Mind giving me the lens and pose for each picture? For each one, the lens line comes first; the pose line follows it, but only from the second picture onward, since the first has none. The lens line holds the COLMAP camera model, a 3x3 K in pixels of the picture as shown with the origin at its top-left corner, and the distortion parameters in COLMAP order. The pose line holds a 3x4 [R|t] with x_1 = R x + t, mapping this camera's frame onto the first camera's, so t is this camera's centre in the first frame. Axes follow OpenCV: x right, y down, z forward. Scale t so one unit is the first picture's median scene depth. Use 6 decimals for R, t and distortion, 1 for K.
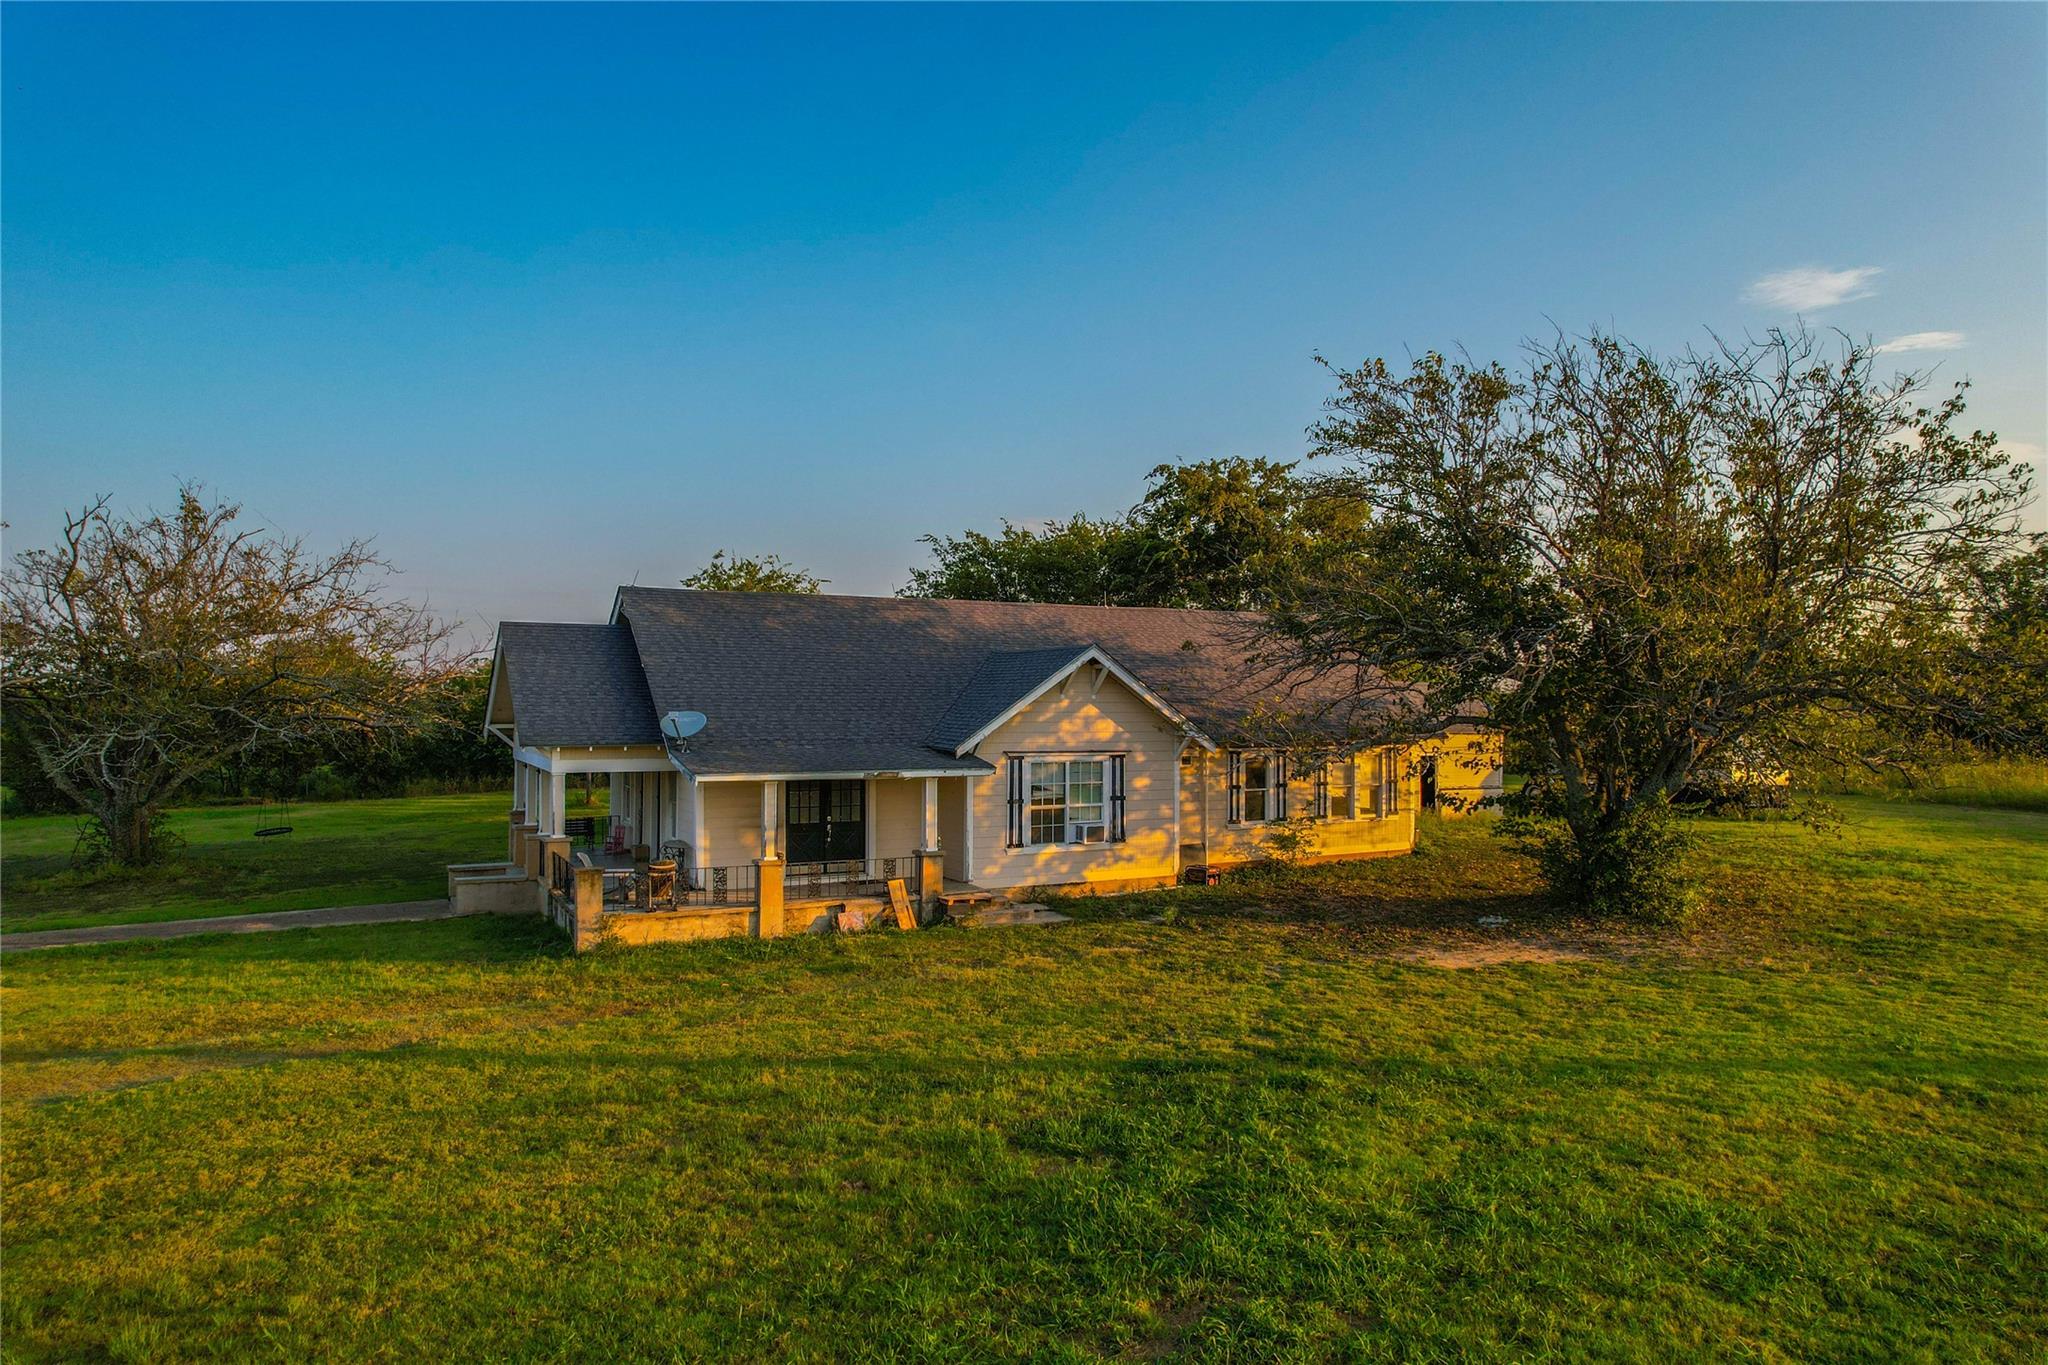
lens RADIAL K [[1310.8, 0, 1015.3], [0, 1310.8, 685.3], [0, 0, 1]] dist [-0.068008, 0.067228]
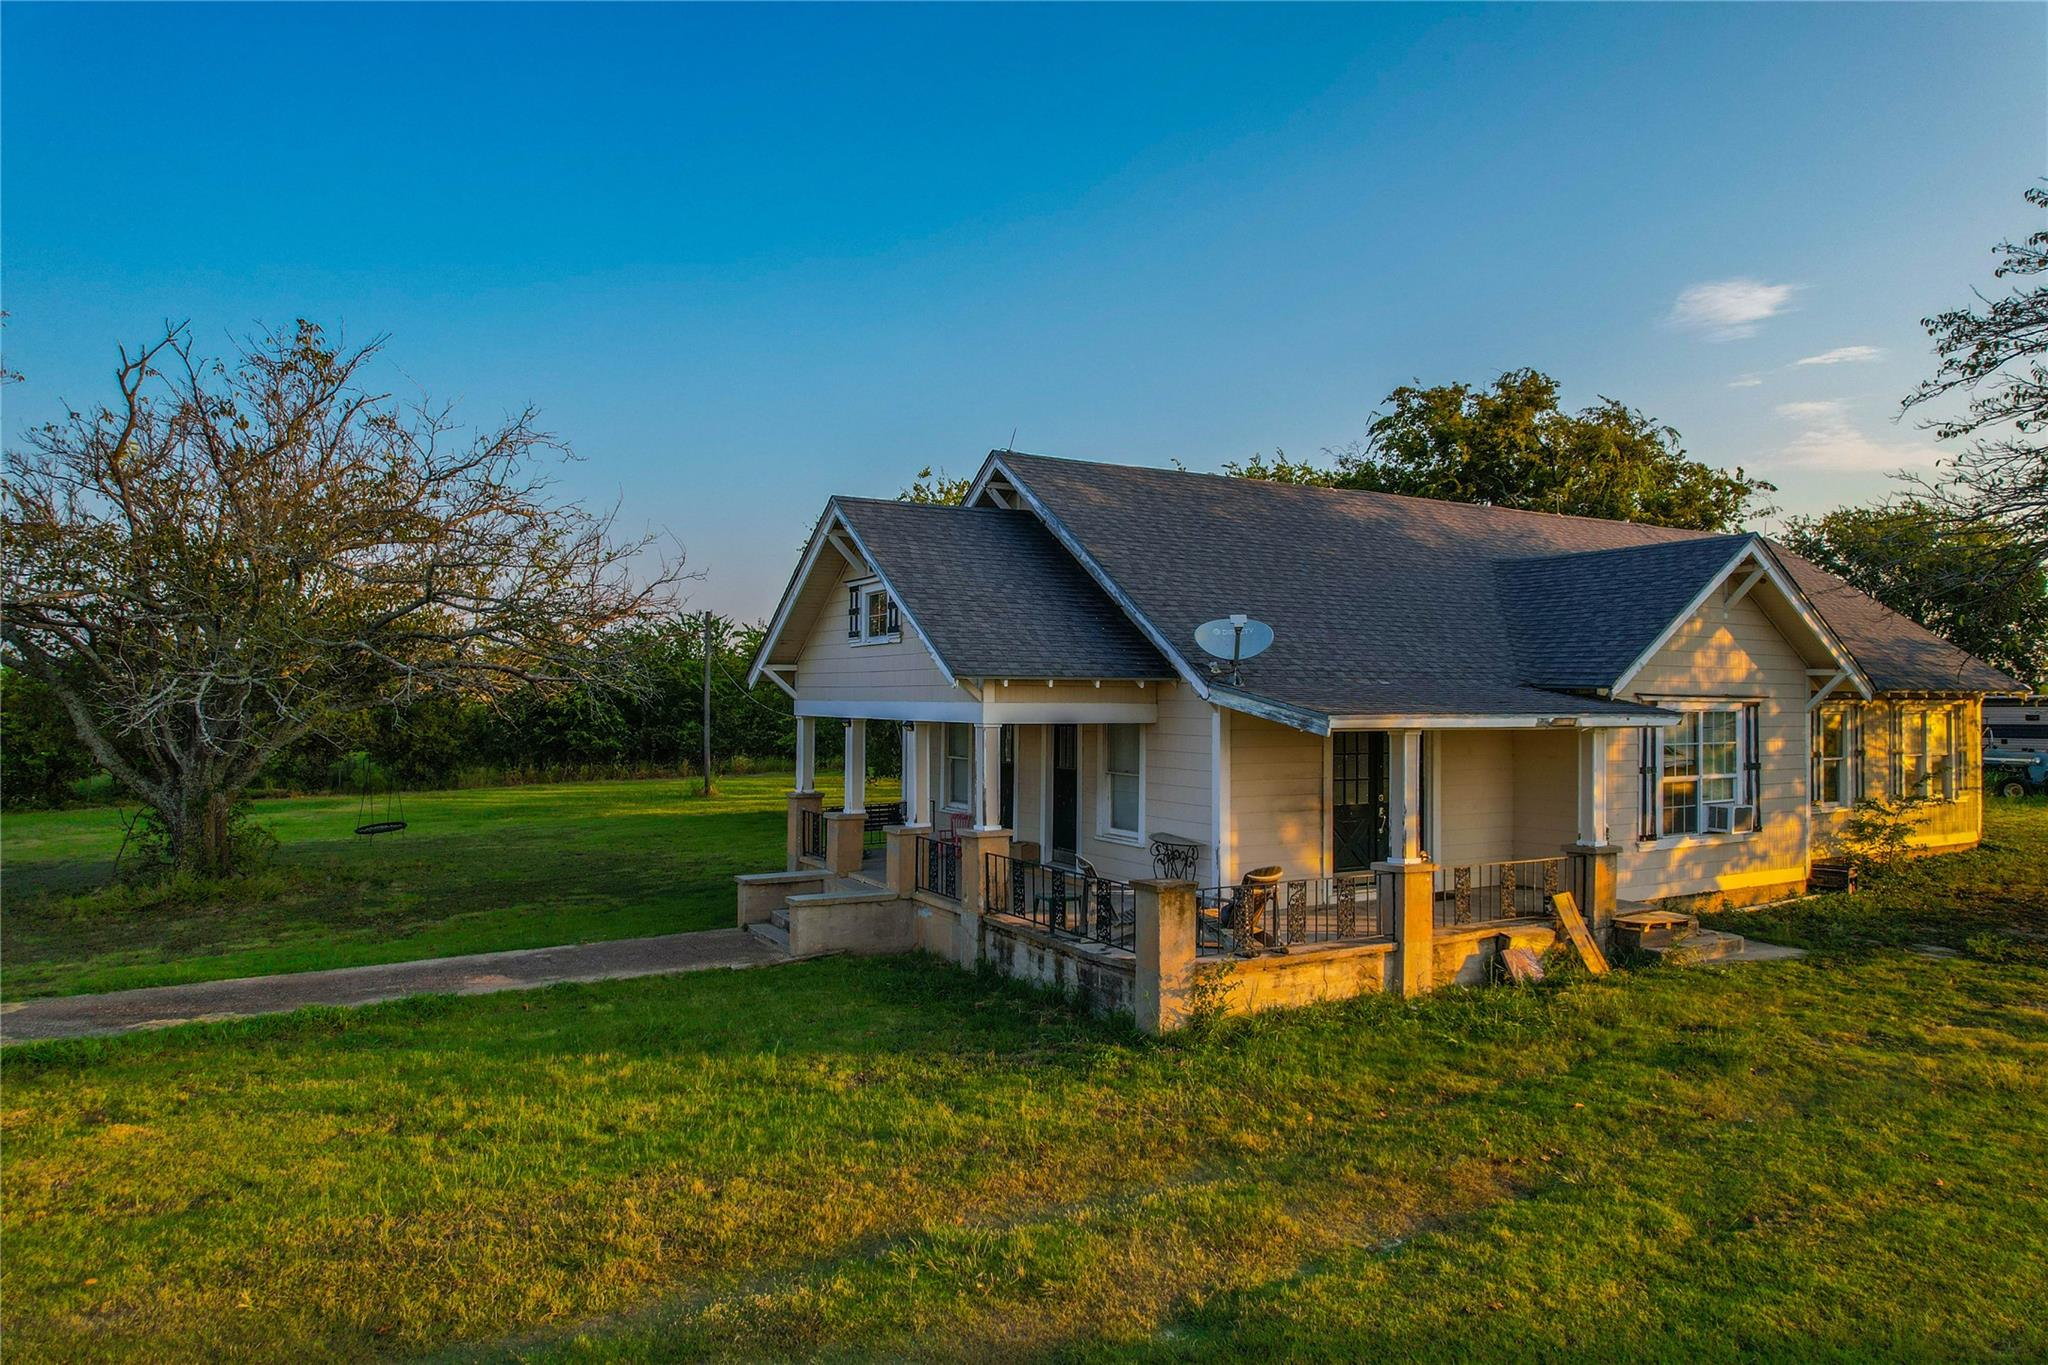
lens RADIAL K [[1301.1, 0, 1023.9], [0, 1301.1, 692.9], [0, 0, 1]] dist [-0.056505, 0.041580]
pose [[0.999000, 0.001002, 0.044709, -0.329198], [-0.001236, 0.999986, 0.005193, 0.044715], [-0.044703, -0.005243, 0.998987, 0.353013]]
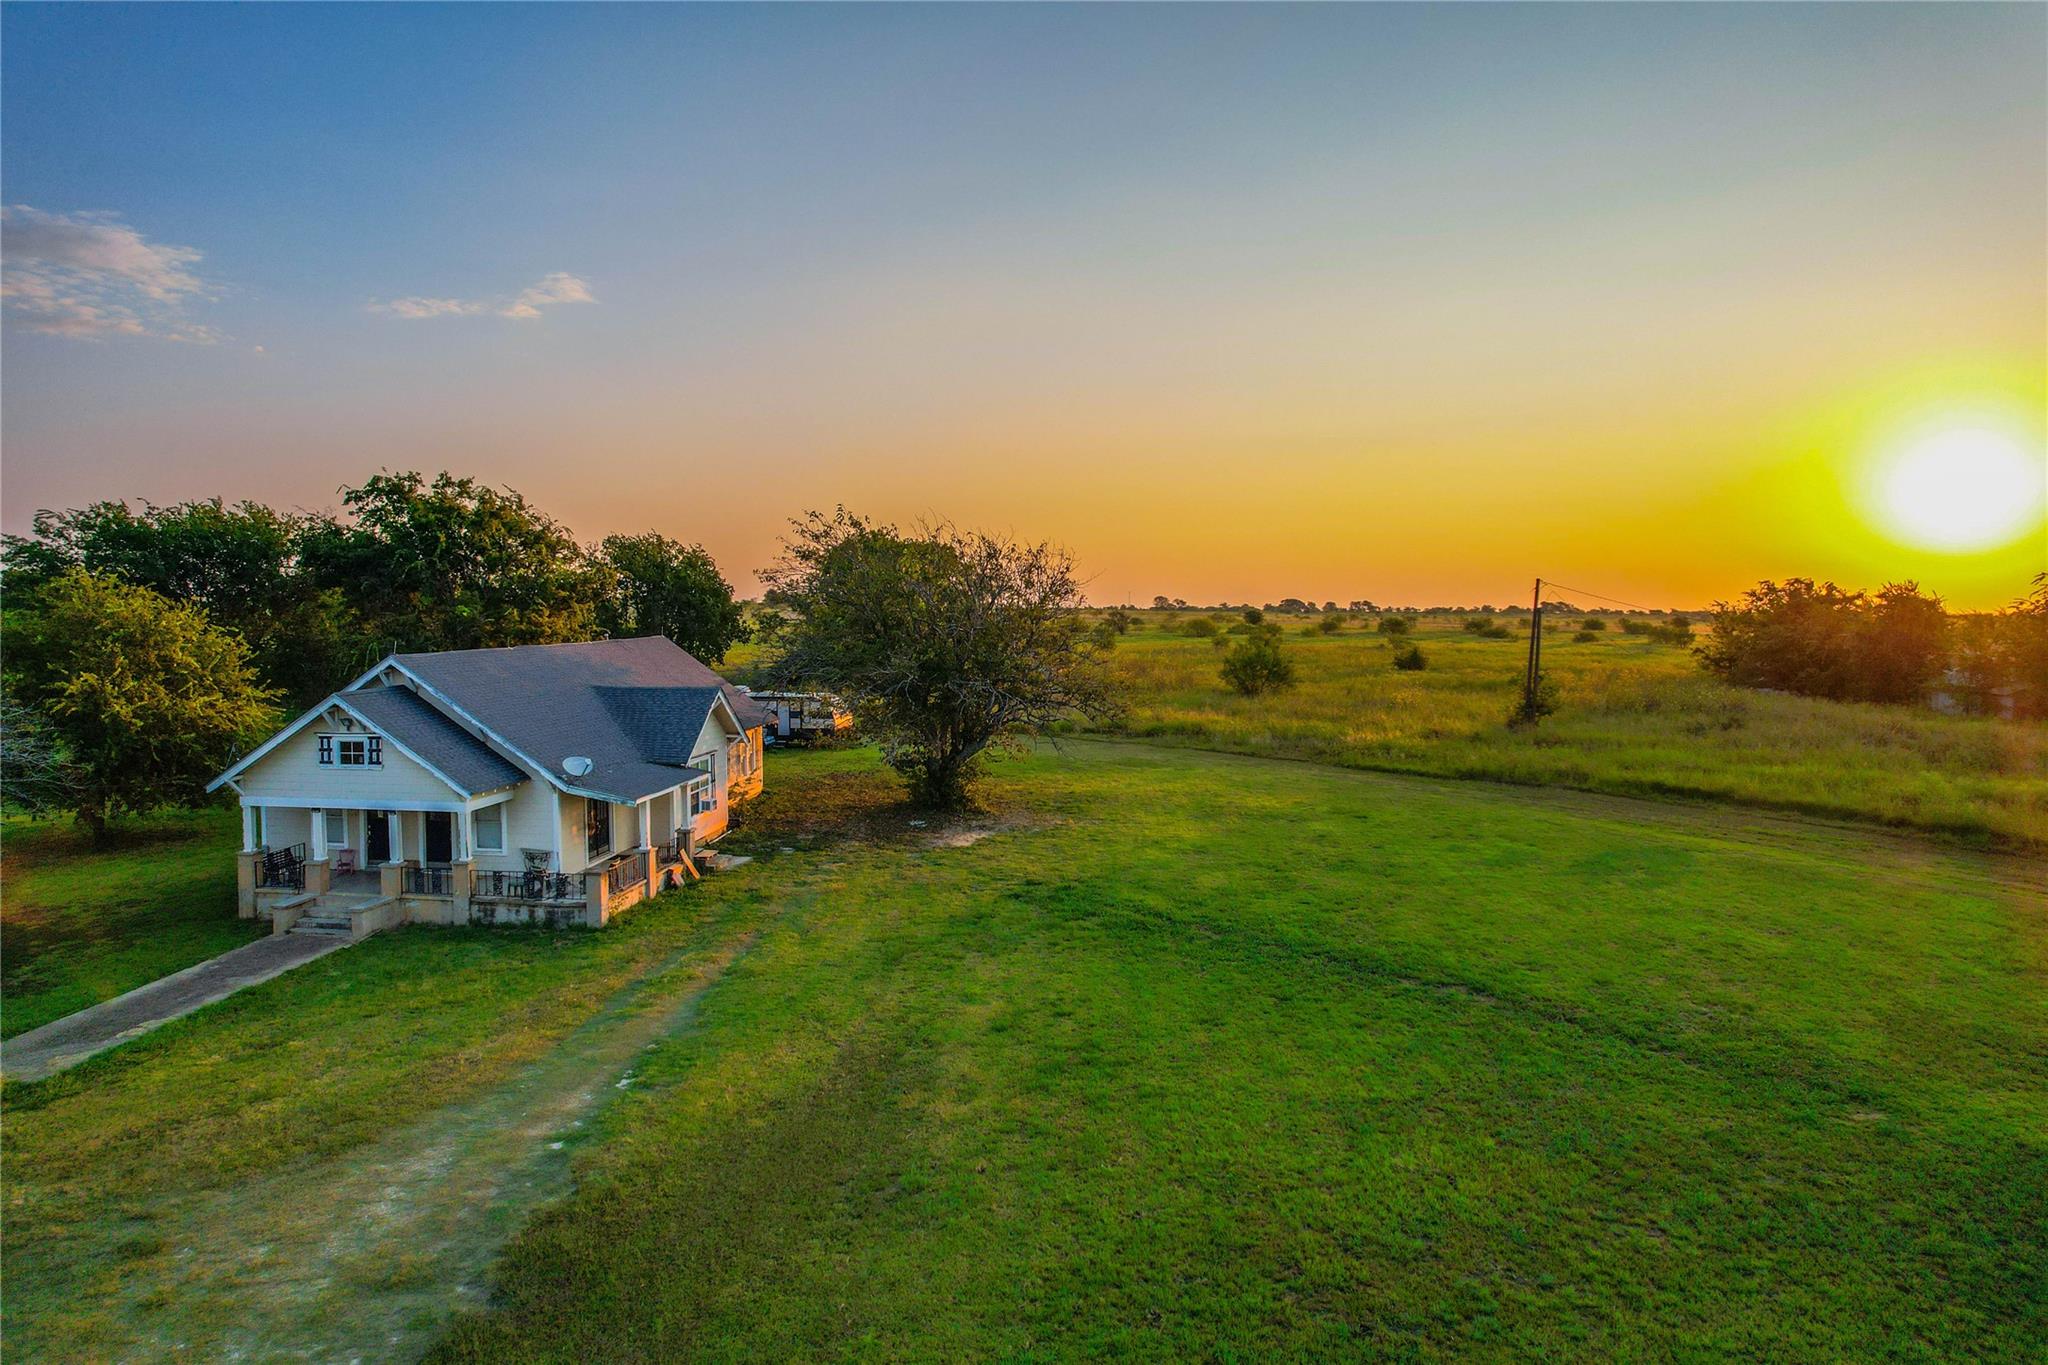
lens RADIAL K [[1310.8, 0, 1015.3], [0, 1310.8, 685.3], [0, 0, 1]] dist [-0.068008, 0.067228]
pose [[0.547267, -0.054421, 0.835187, -1.046020], [-0.014203, 0.997136, 0.074281, -0.154264], [-0.836838, -0.052514, 0.544927, -0.172452]]
